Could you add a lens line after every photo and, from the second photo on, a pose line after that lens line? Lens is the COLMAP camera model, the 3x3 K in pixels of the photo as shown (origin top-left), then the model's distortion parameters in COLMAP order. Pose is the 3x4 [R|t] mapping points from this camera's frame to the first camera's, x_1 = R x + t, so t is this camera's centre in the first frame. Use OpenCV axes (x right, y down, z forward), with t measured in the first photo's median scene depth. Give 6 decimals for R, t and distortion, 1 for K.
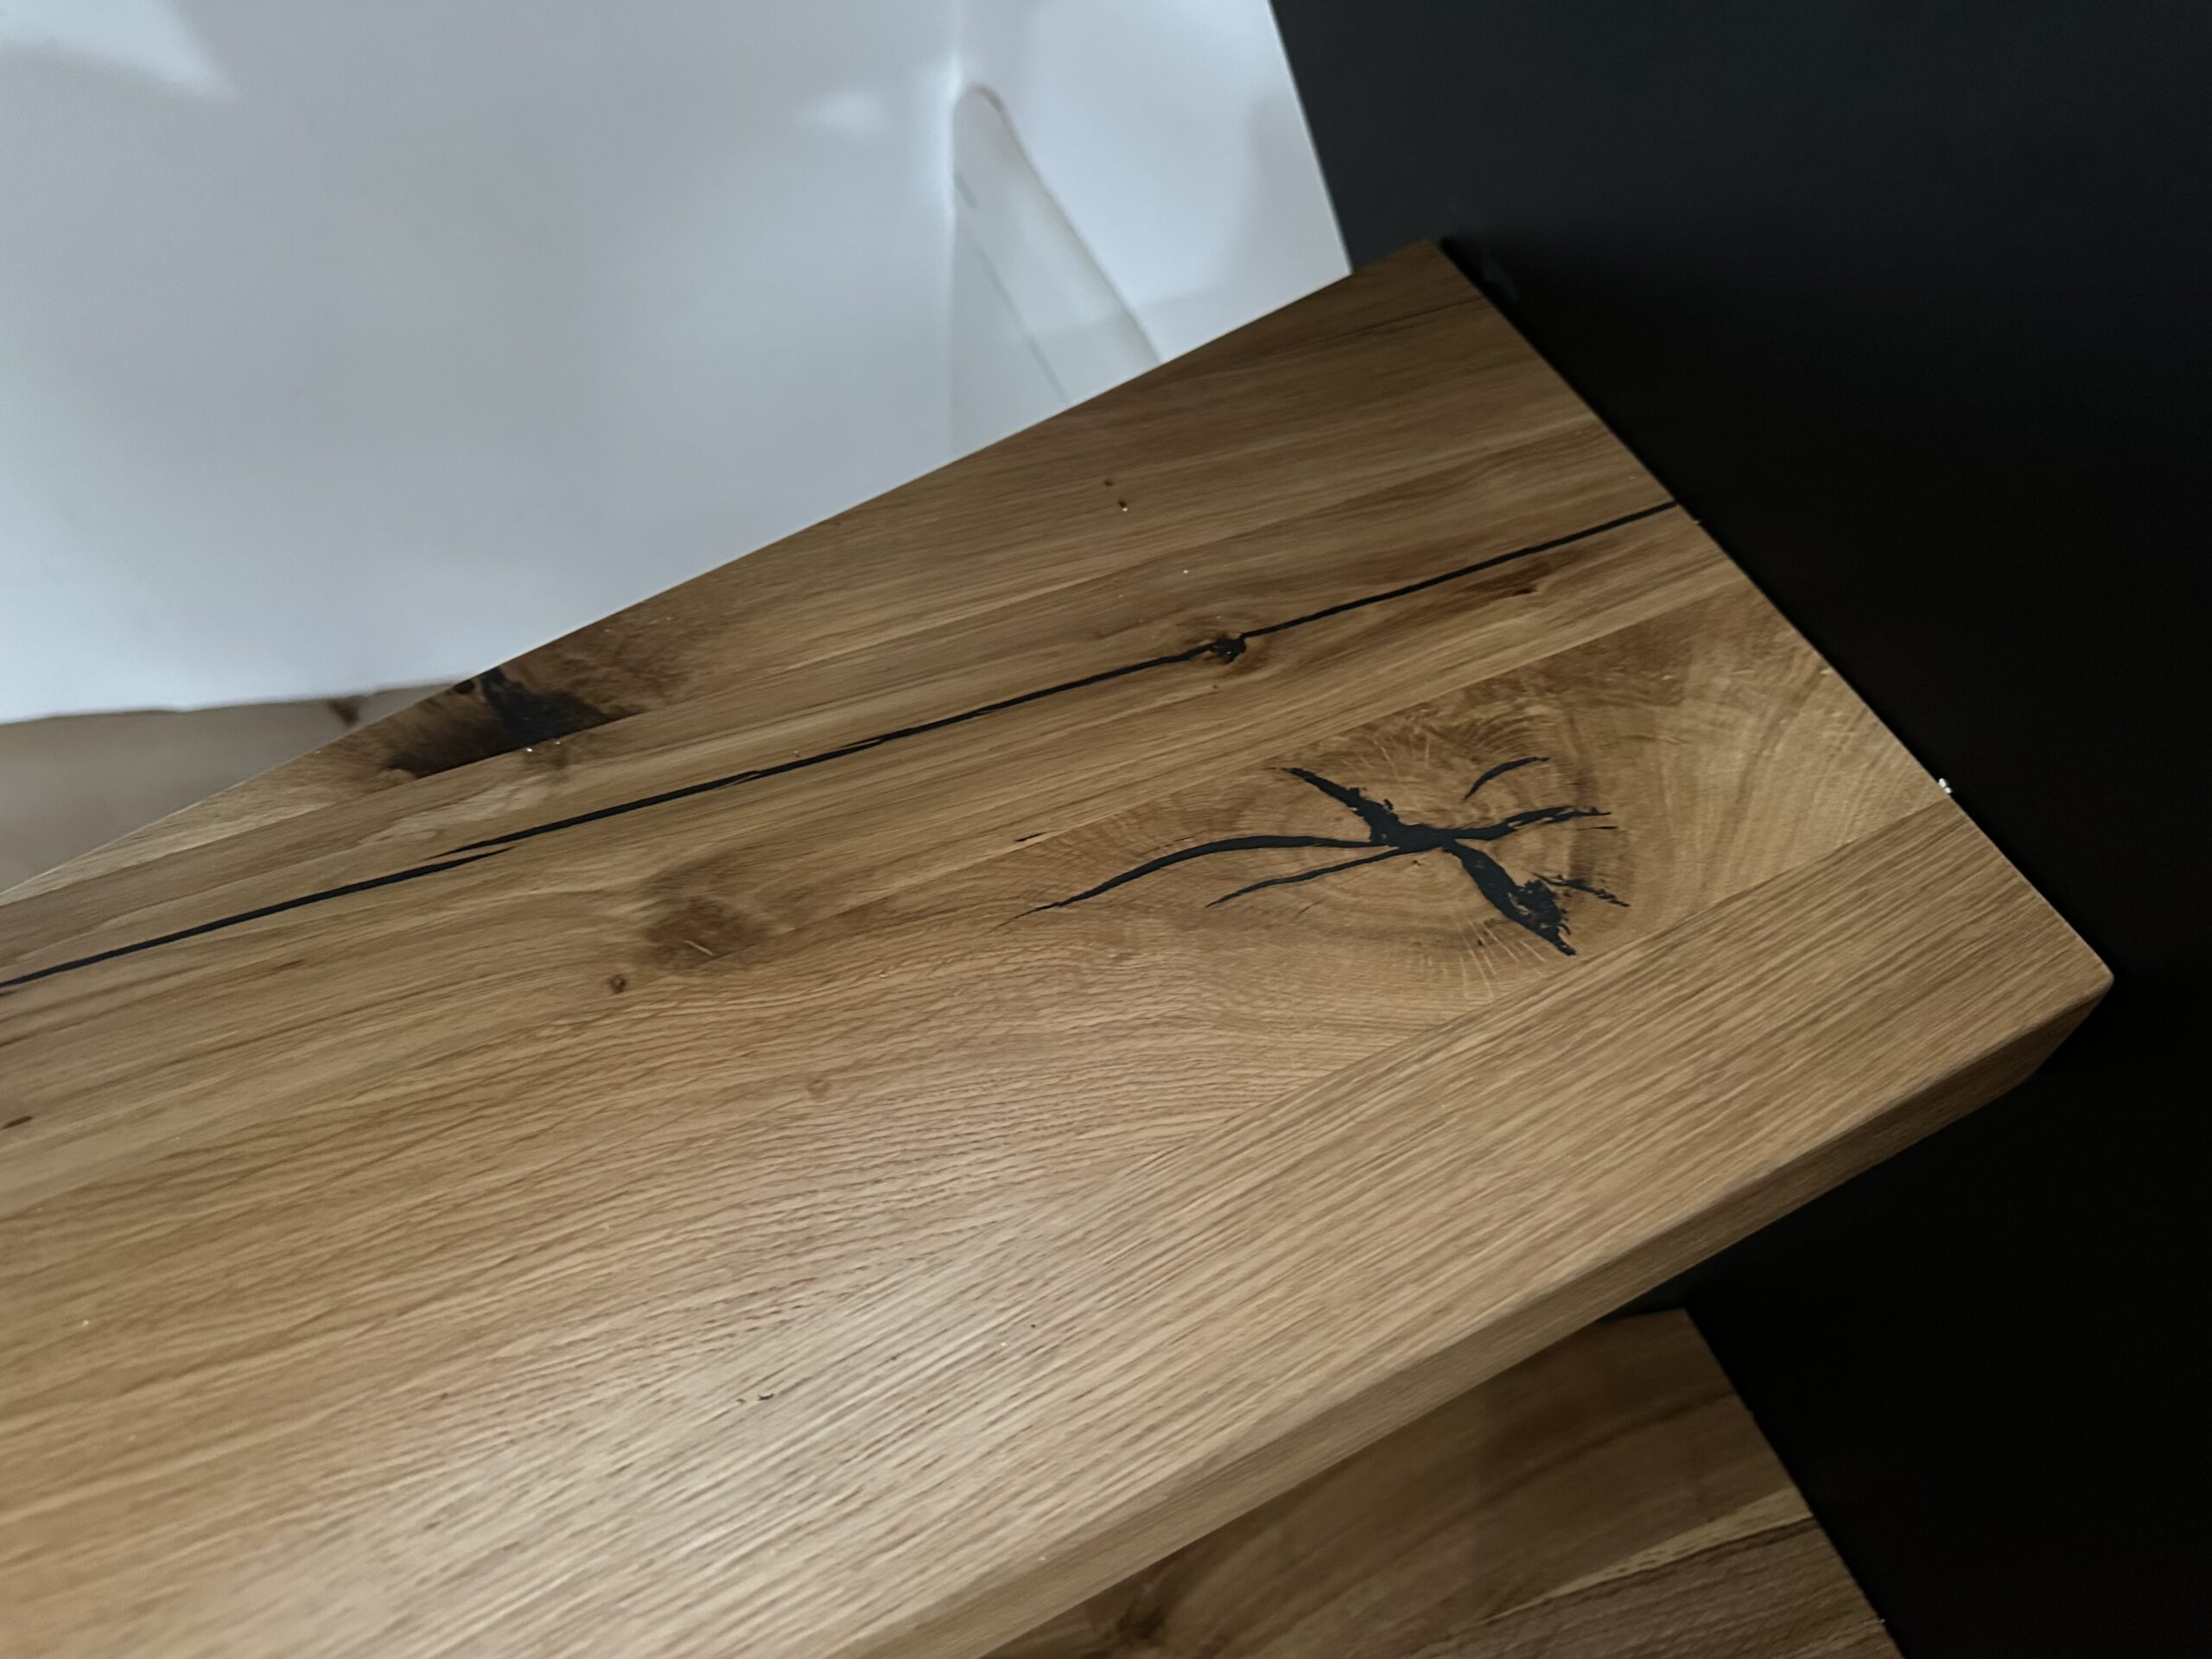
lens RADIAL K [[1570.2, 0, 1109.6], [0, 1570.2, 848.9], [0, 0, 1]] dist [0.051968, -0.010295]
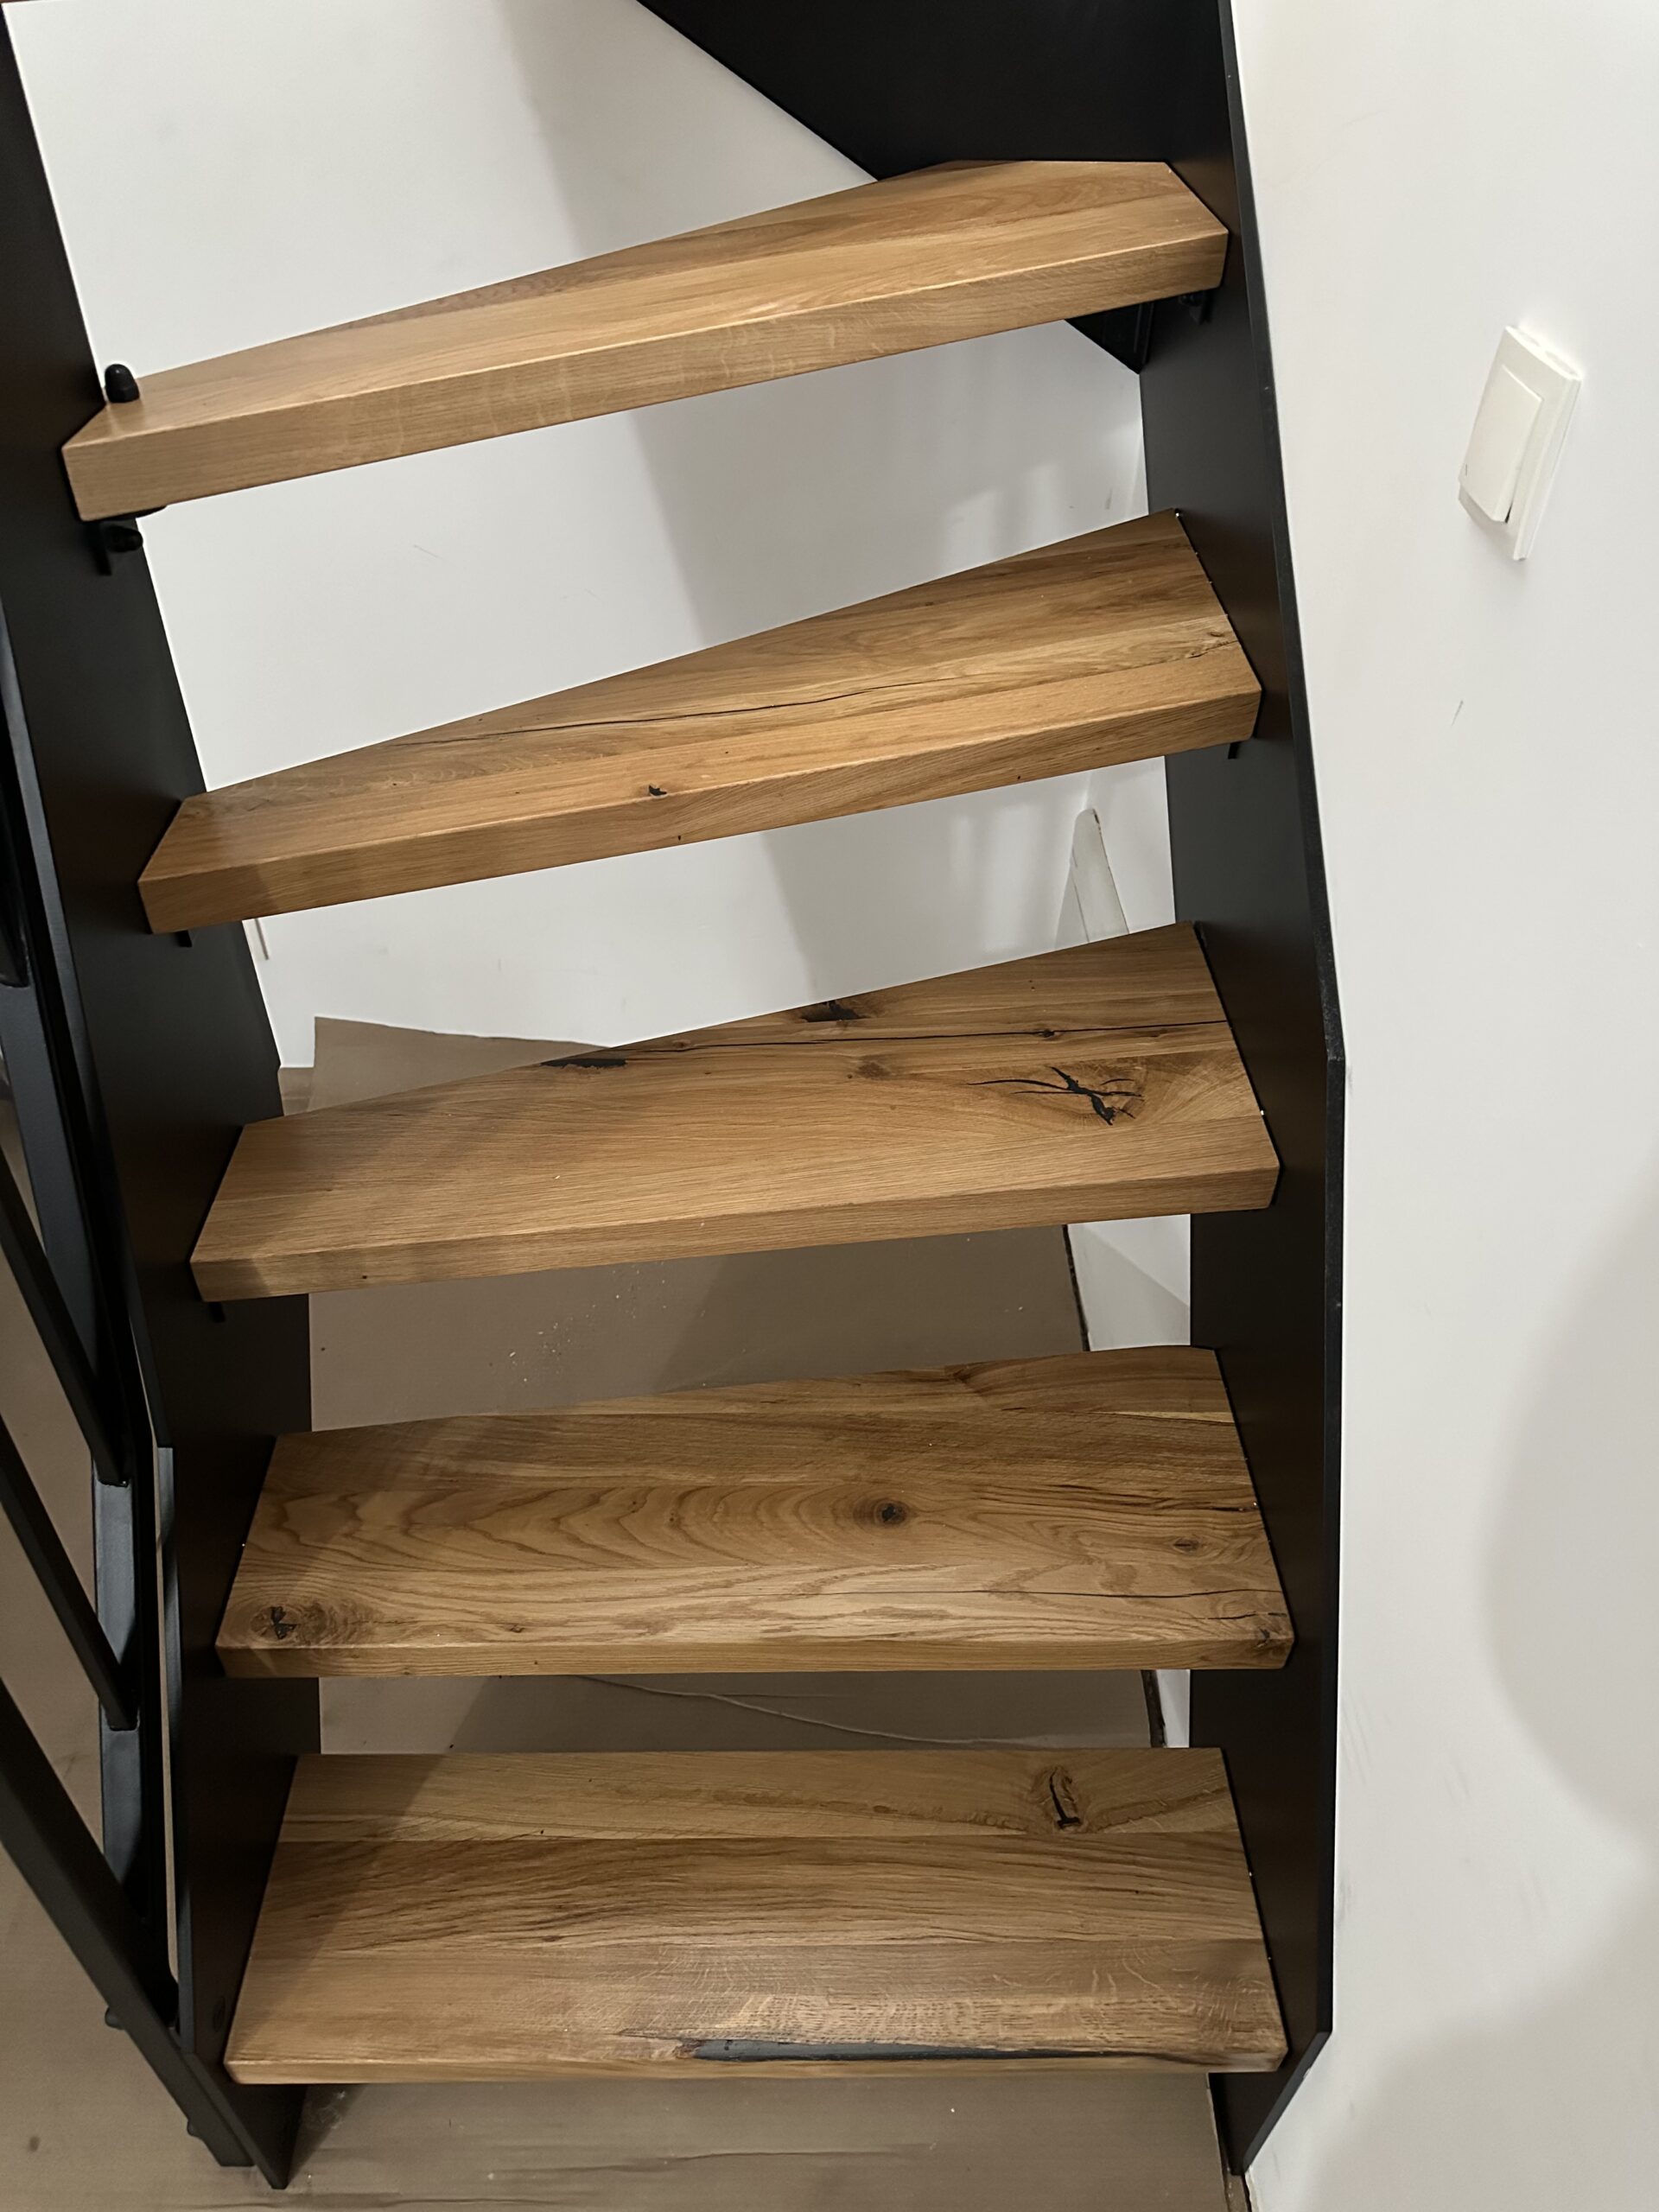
lens RADIAL K [[1570.2, 0, 844.3], [0, 1570.2, 1092.0], [0, 0, 1]] dist [0.051968, -0.010295]
pose [[0.941679, 0.177162, -0.286102, 0.641858], [-0.229760, 0.959673, -0.161979, 0.617108], [0.245868, 0.218267, 0.944409, -2.152640]]
